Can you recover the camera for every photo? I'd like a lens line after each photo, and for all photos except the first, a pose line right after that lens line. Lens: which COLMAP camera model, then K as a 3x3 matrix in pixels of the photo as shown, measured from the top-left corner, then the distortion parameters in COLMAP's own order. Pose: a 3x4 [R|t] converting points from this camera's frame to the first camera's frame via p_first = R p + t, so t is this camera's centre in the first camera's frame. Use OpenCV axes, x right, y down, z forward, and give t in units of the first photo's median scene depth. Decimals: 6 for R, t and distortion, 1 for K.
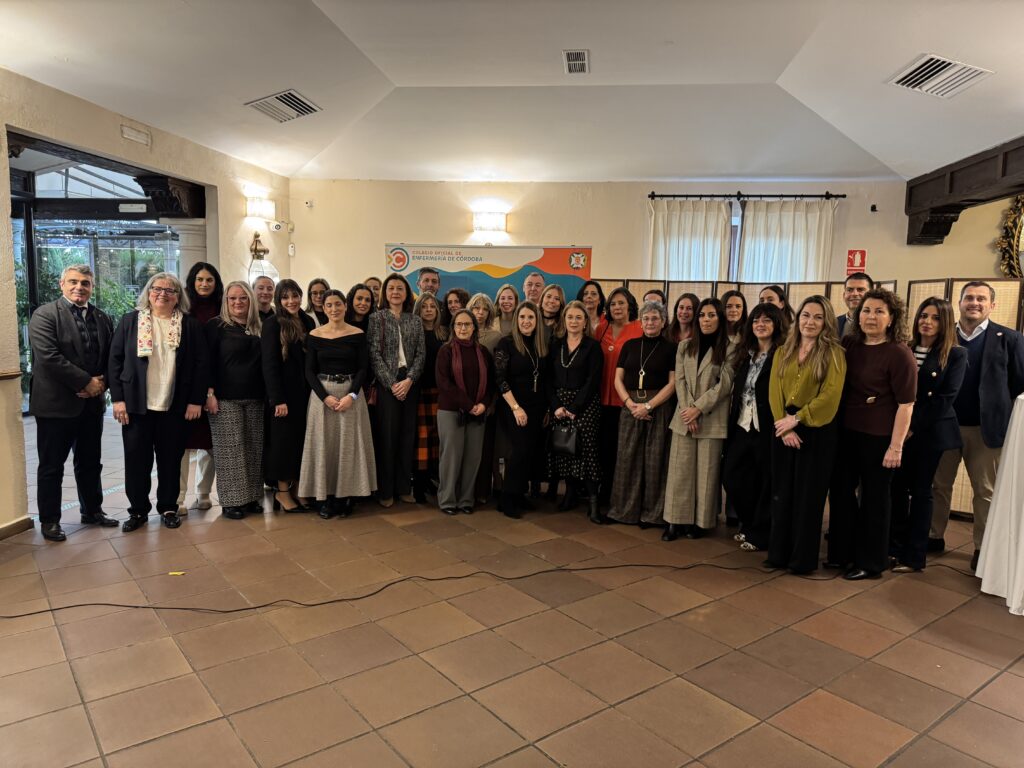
lens RADIAL K [[724.0, 0, 516.6], [0, 724.0, 386.9], [0, 0, 1]] dist [0.006337, -0.027454]
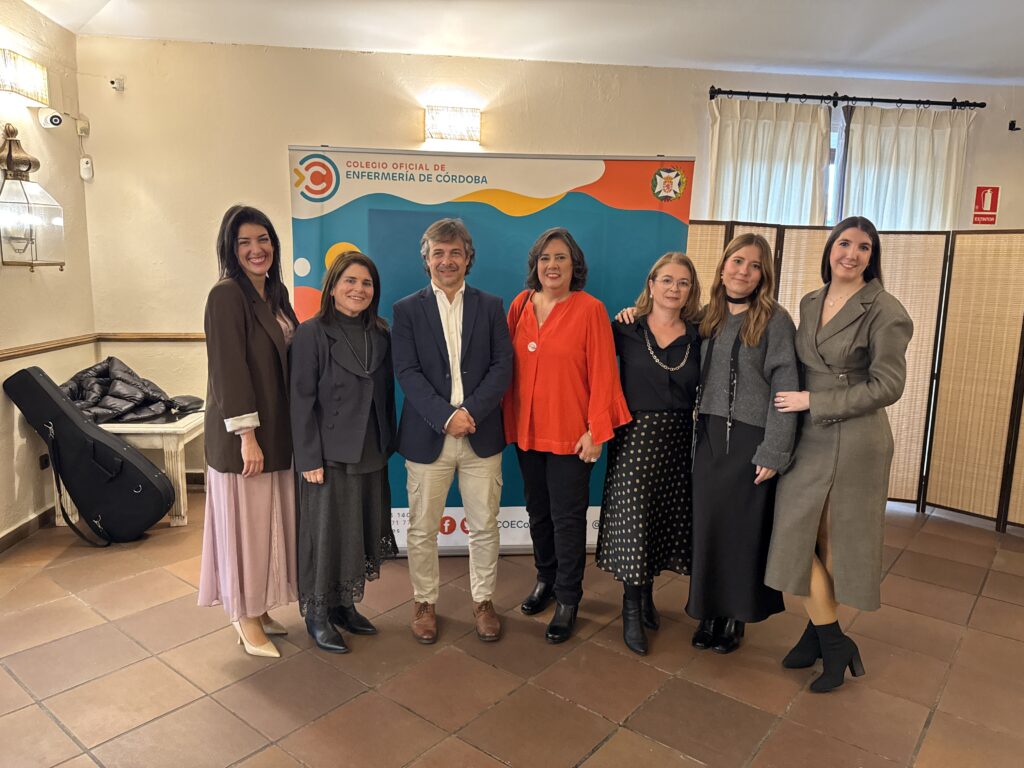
lens RADIAL K [[724.0, 0, 516.6], [0, 724.0, 386.9], [0, 0, 1]] dist [0.006337, -0.027454]
pose [[0.973587, -0.039896, 0.224802, -0.143467], [0.028677, 0.998185, 0.052954, -0.050324], [-0.226507, -0.045108, 0.972964, 0.451216]]
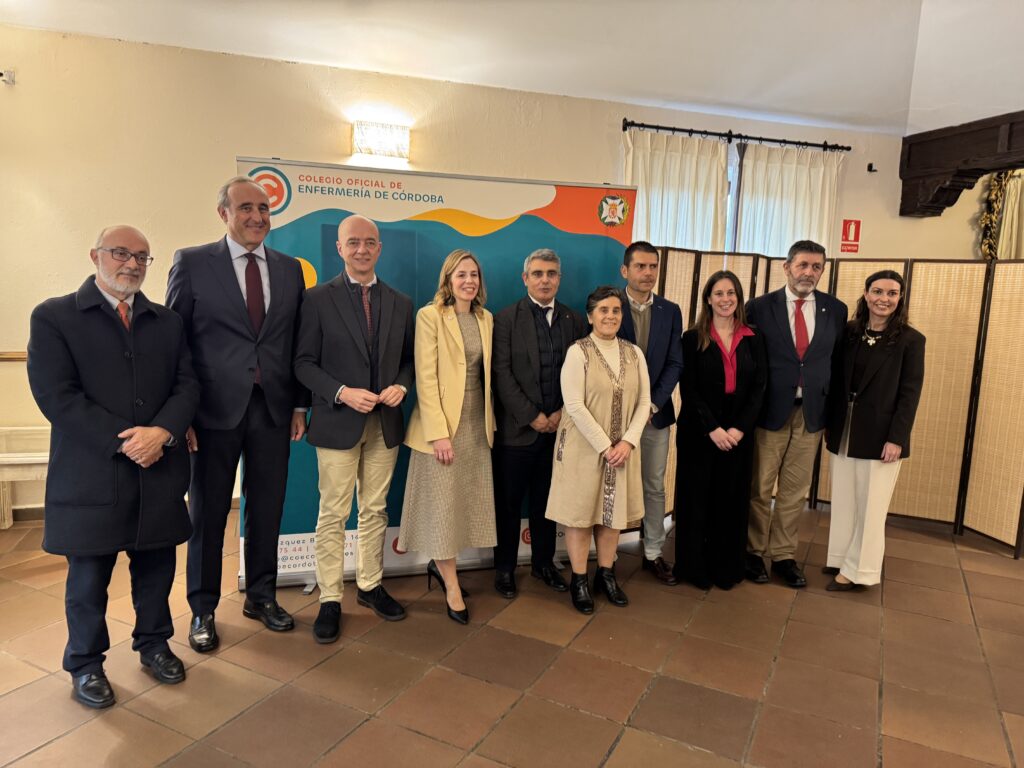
lens RADIAL K [[722.8, 0, 518.4], [0, 722.8, 387.1], [0, 0, 1]] dist [-0.009383, -0.001541]
pose [[0.905489, -0.049887, 0.421427, -0.216837], [0.036466, 0.998540, 0.039852, -0.054702], [-0.422800, -0.020718, 0.905986, 0.468136]]
